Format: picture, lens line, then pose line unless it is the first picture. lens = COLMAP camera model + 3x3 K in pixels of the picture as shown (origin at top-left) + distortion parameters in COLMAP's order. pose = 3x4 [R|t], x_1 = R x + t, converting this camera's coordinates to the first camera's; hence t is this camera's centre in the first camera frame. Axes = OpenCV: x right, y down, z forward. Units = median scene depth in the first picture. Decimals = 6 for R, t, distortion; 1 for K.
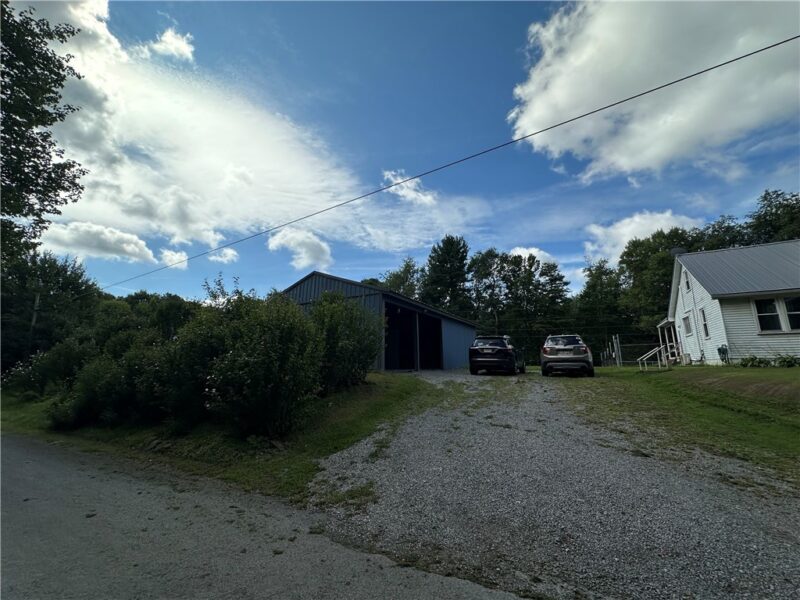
lens RADIAL K [[319.5, 0, 400.1], [0, 319.5, 310.0], [0, 0, 1]] dist [-0.002797, 0.000167]
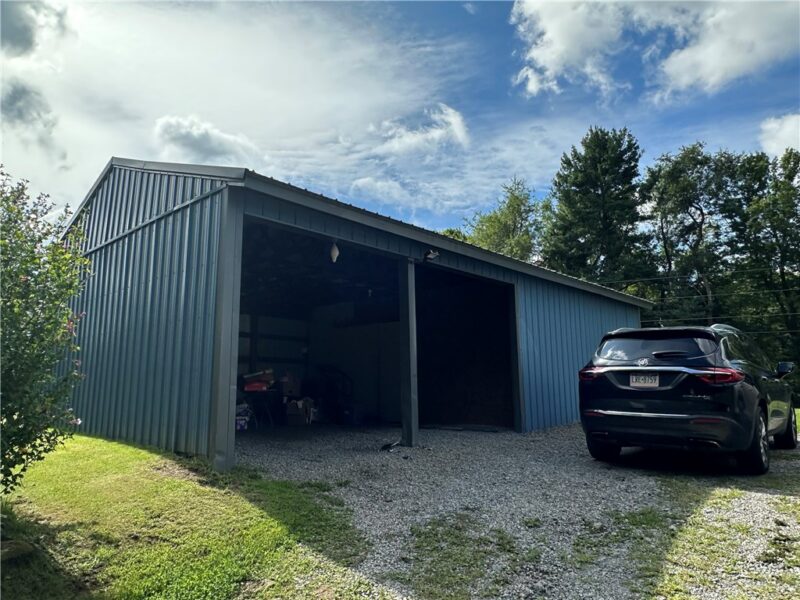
lens RADIAL K [[577.1, 0, 377.2], [0, 577.1, 291.8], [0, 0, 1]] dist [0.005444, 0.004293]
pose [[0.972230, -0.040077, -0.230572, 0.163580], [0.040591, 0.999173, -0.002516, 0.042881], [0.230482, -0.006913, 0.973052, 0.457762]]
